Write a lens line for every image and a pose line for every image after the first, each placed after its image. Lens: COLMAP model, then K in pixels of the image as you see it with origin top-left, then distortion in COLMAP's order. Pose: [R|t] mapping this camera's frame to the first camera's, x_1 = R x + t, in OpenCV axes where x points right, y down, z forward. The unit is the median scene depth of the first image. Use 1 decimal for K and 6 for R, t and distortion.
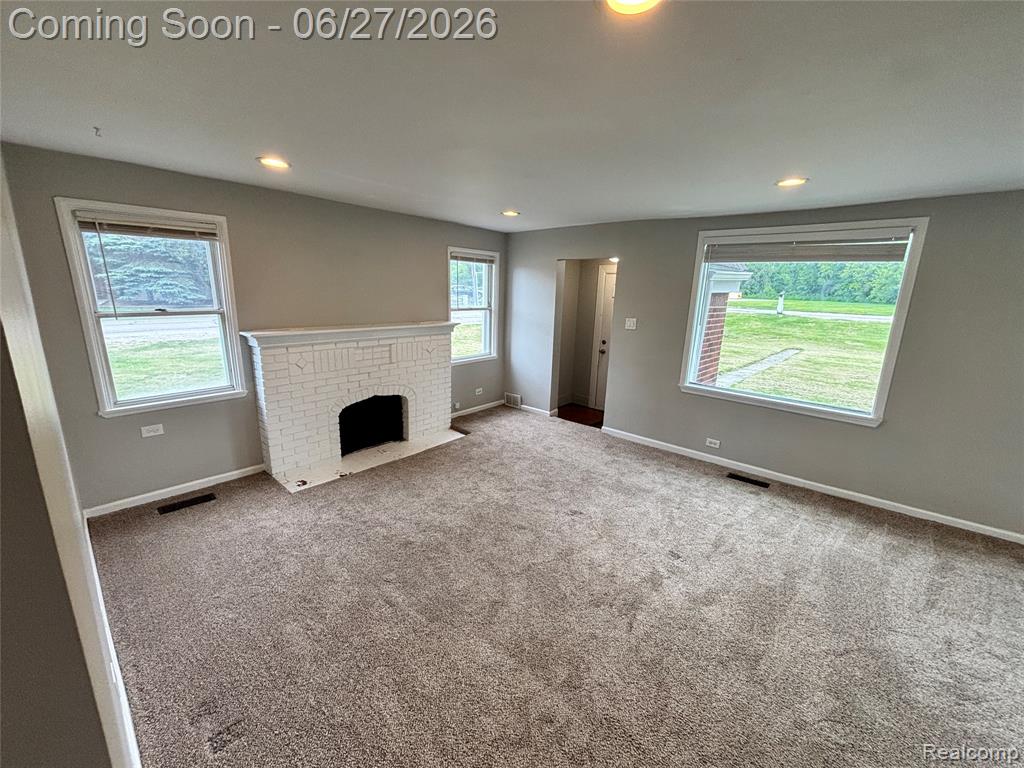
lens RADIAL K [[411.5, 0, 501.0], [0, 411.5, 382.6], [0, 0, 1]] dist [0.002375, -0.001188]
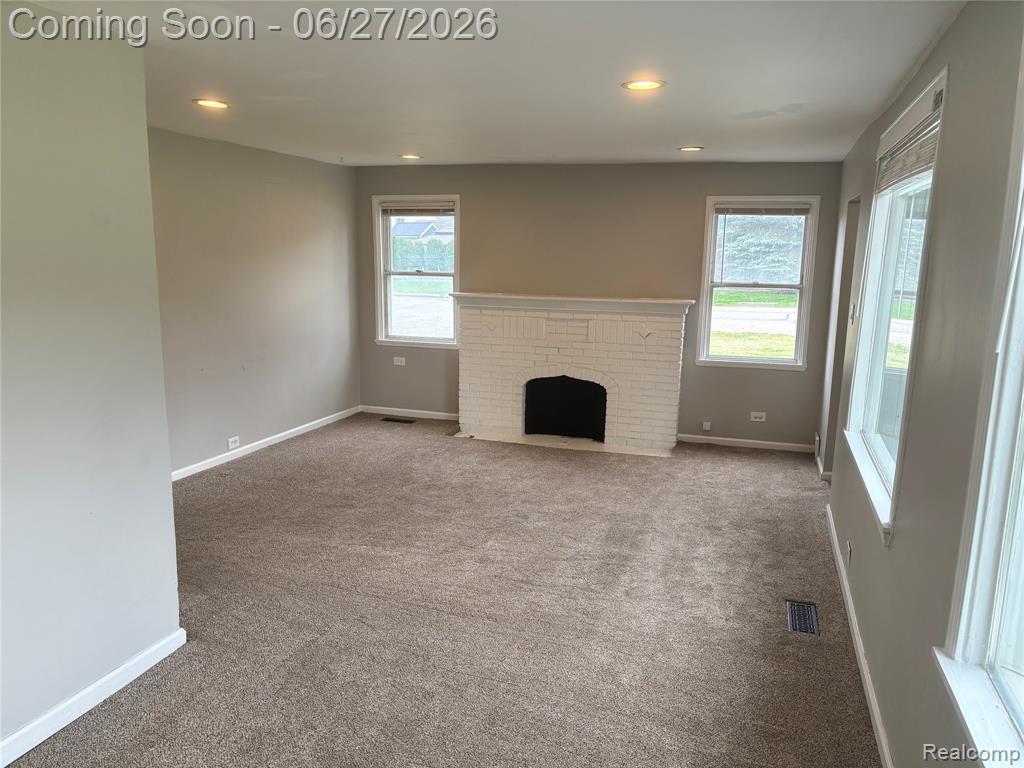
lens RADIAL K [[759.0, 0, 511.4], [0, 759.0, 391.4], [0, 0, 1]] dist [0.046960, -0.050672]
pose [[0.413439, 0.148785, -0.898294, 1.205840], [-0.211728, 0.975226, 0.064079, -0.016920], [0.885573, 0.163701, 0.434698, 0.221343]]
